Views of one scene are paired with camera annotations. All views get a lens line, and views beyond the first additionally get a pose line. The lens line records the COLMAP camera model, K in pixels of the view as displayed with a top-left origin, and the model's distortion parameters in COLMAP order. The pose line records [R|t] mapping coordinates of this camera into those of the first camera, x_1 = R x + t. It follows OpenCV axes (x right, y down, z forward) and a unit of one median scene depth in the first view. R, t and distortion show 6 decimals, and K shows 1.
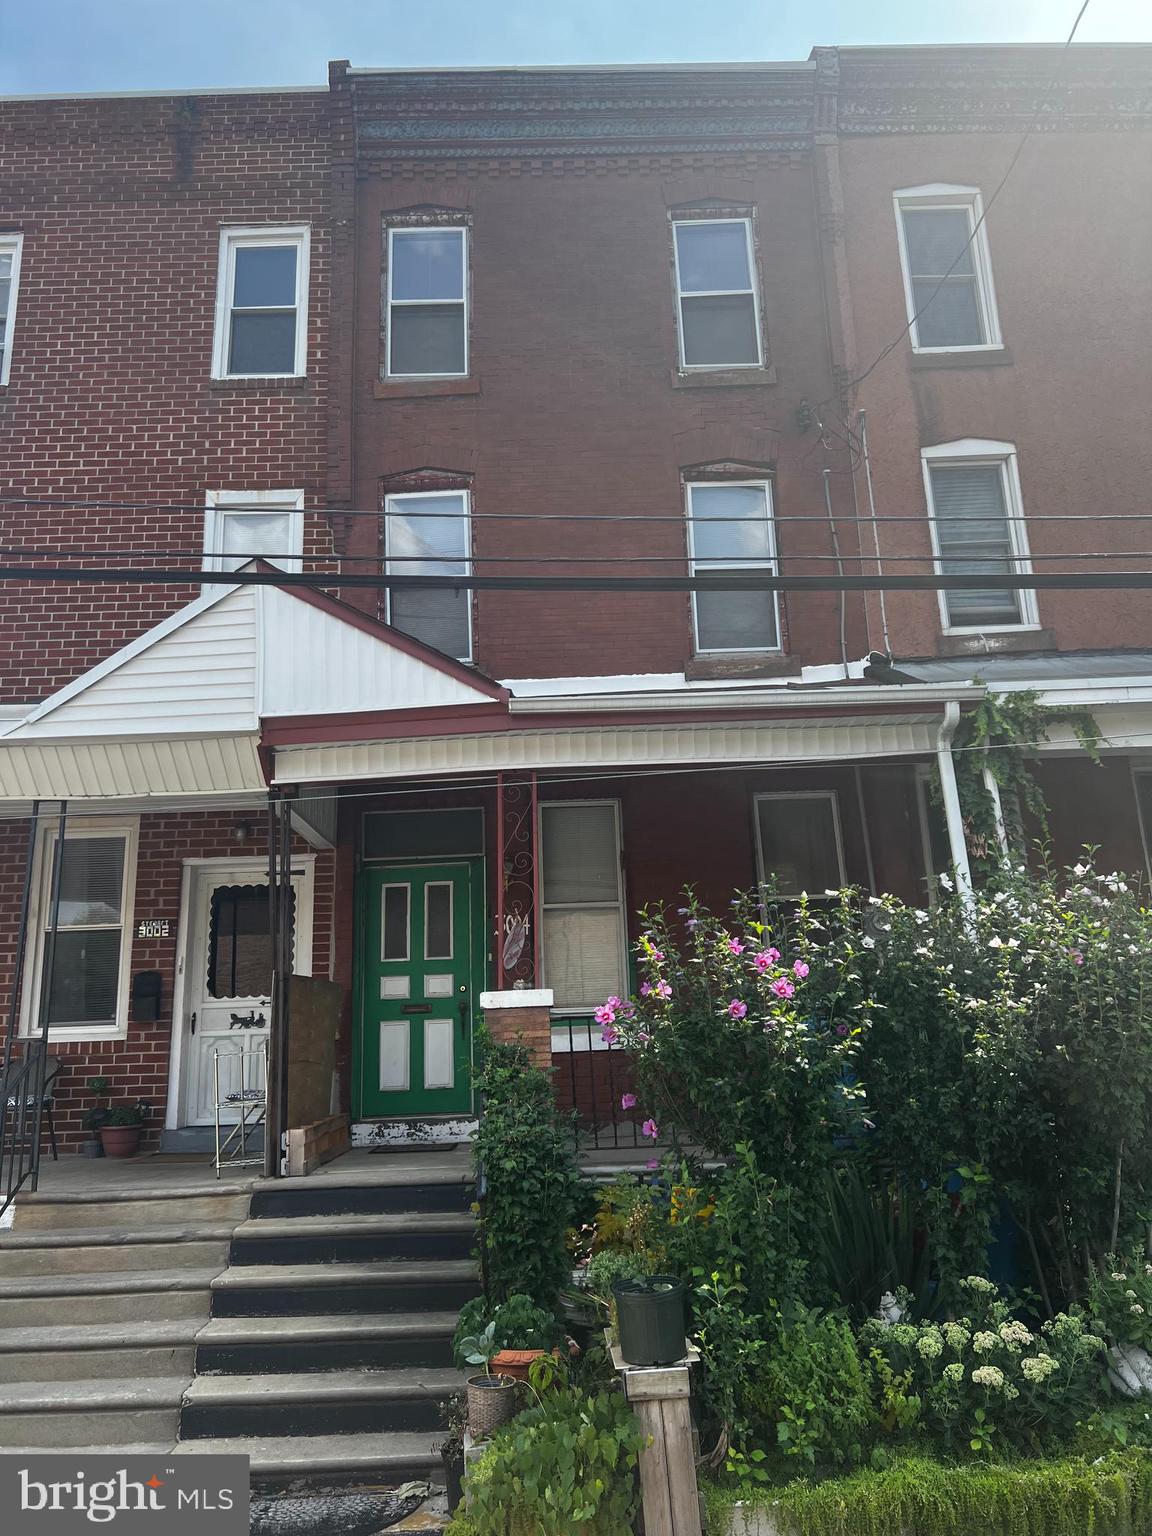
lens RADIAL K [[1148.5, 0, 576.0], [0, 1148.5, 768.0], [0, 0, 1]] dist [0.006149, -0.001690]
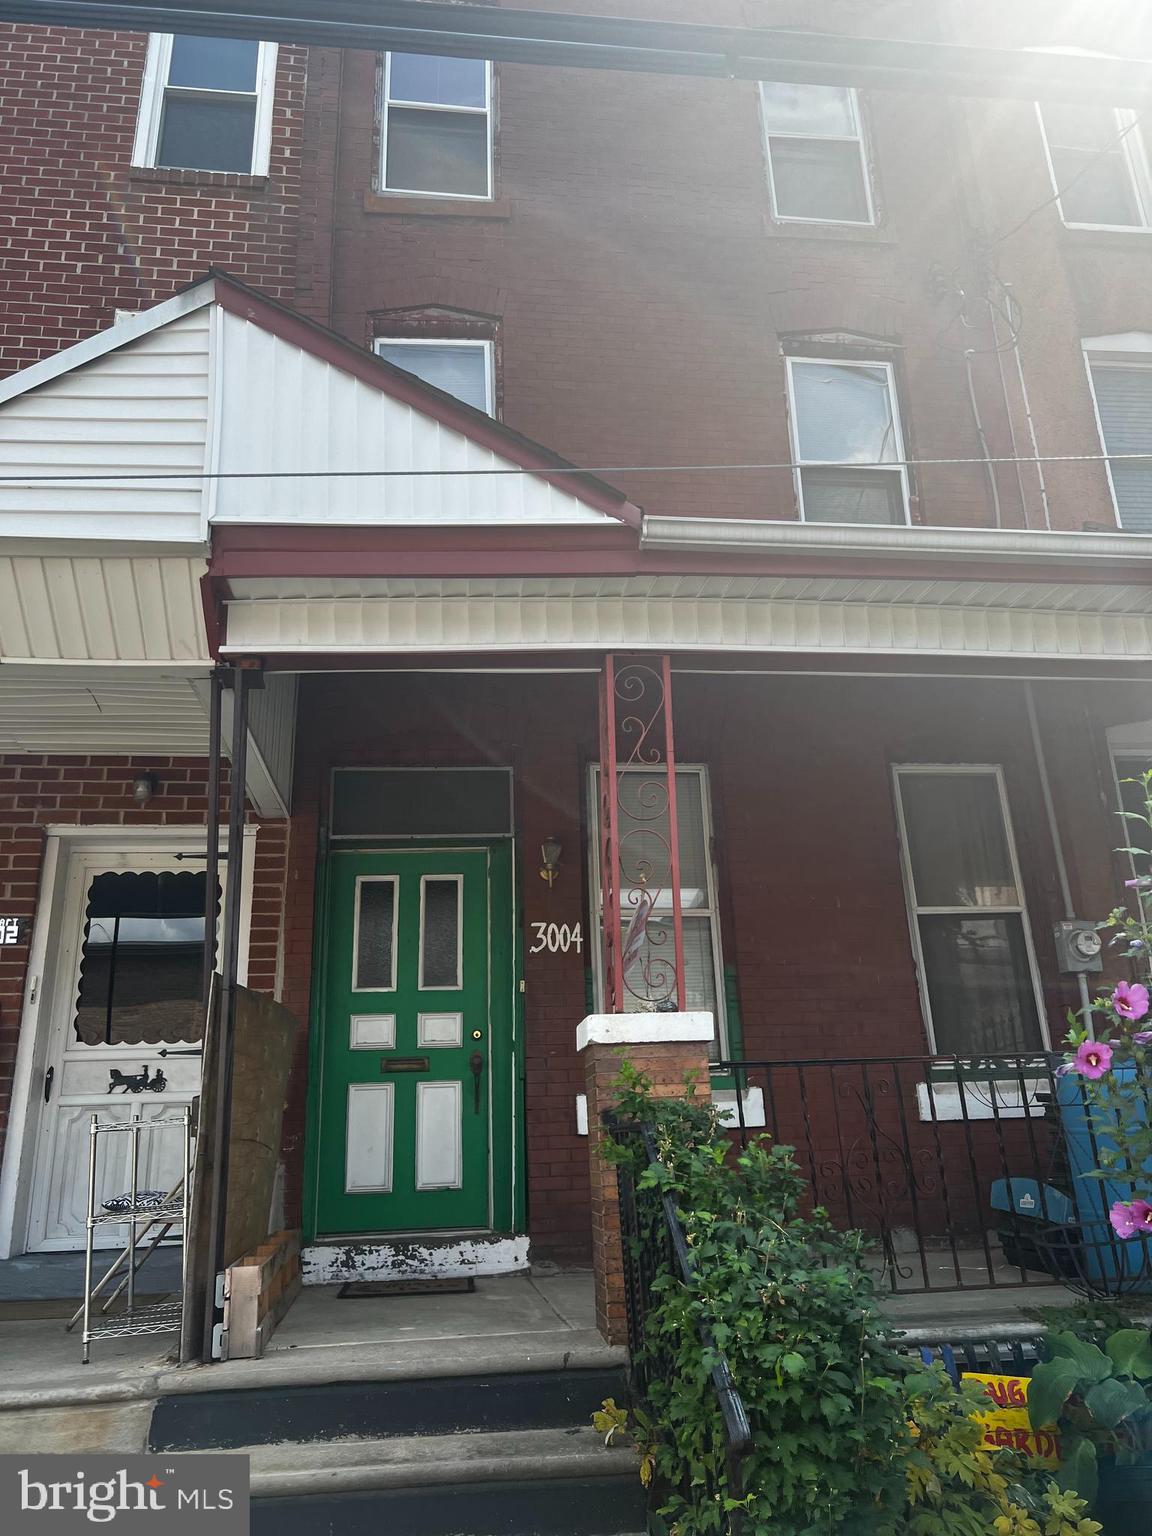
lens RADIAL K [[1168.3, 0, 595.5], [0, 1168.3, 769.8], [0, 0, 1]] dist [-0.006906, 0.009901]
pose [[0.993215, 0.037743, 0.109996, -0.111273], [-0.029554, 0.996734, -0.075150, 0.089325], [-0.112473, 0.071390, 0.991087, 0.318217]]
